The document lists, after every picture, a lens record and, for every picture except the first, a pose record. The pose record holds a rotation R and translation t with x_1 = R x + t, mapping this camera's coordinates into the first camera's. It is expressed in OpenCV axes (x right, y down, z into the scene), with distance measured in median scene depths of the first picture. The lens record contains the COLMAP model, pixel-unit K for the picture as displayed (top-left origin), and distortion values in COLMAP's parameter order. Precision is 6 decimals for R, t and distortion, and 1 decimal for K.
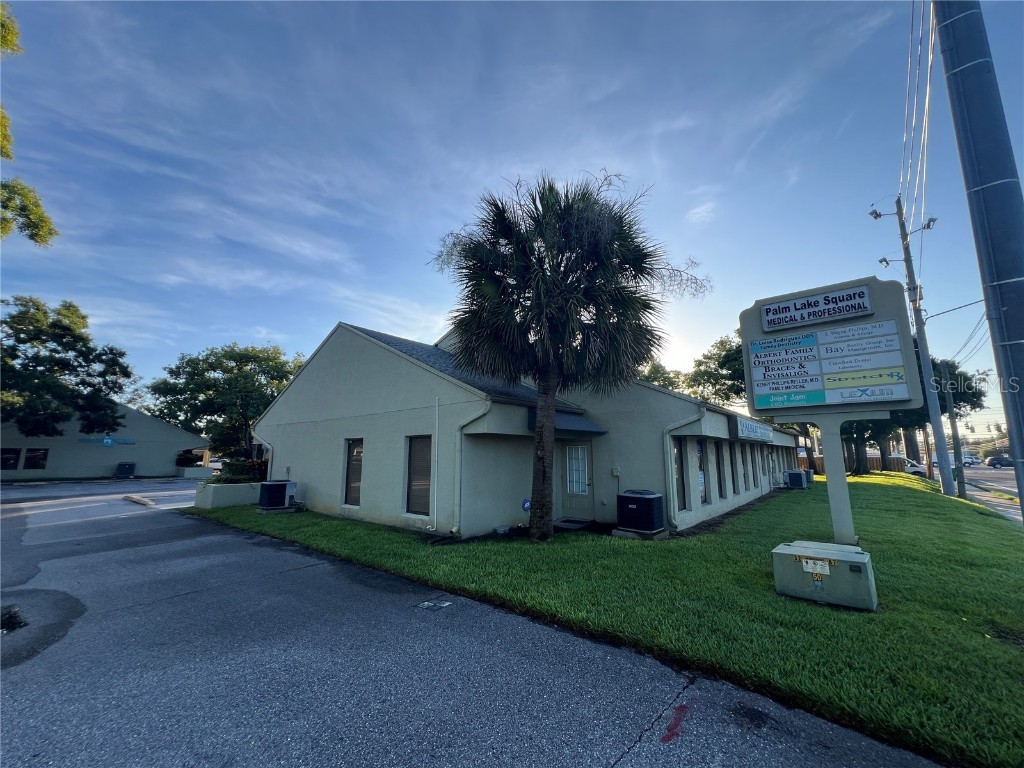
lens RADIAL K [[408.7, 0, 512.0], [0, 408.7, 384.0], [0, 0, 1]] dist [0.002758, 0.000591]
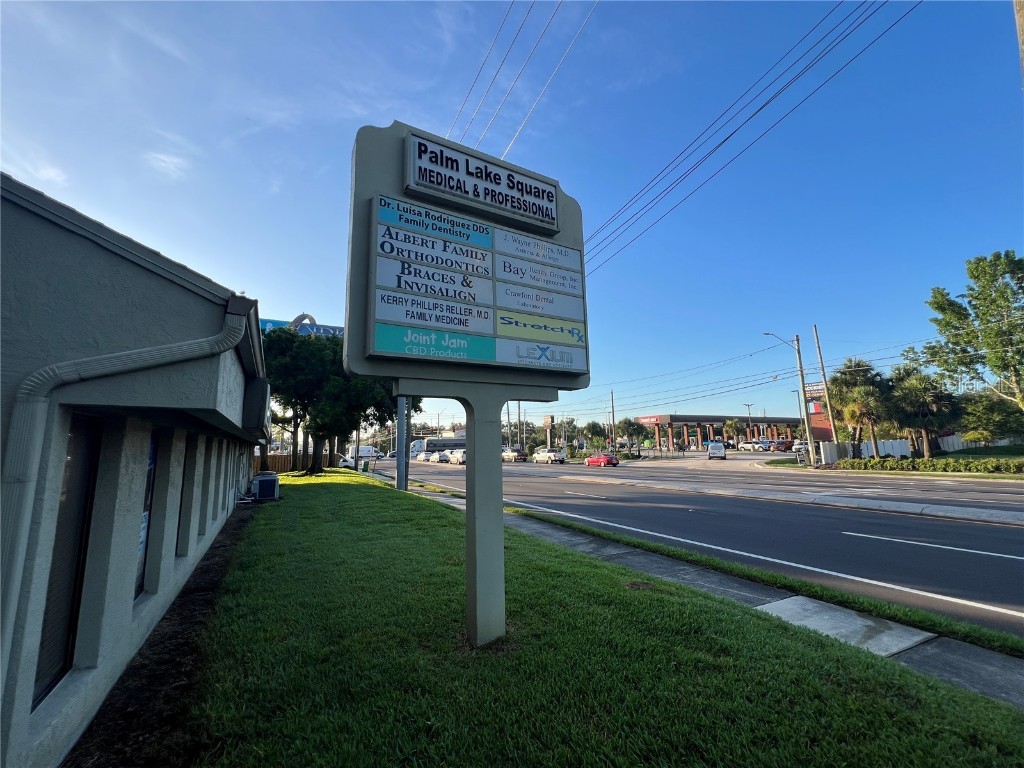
lens RADIAL K [[407.2, 0, 512.0], [0, 407.2, 384.0], [0, 0, 1]] dist [-0.000470, -0.000001]
pose [[0.352756, 0.135194, 0.925897, 0.290436], [-0.140728, 0.985918, -0.090342, 0.110373], [-0.925072, -0.098431, 0.366814, 0.749564]]
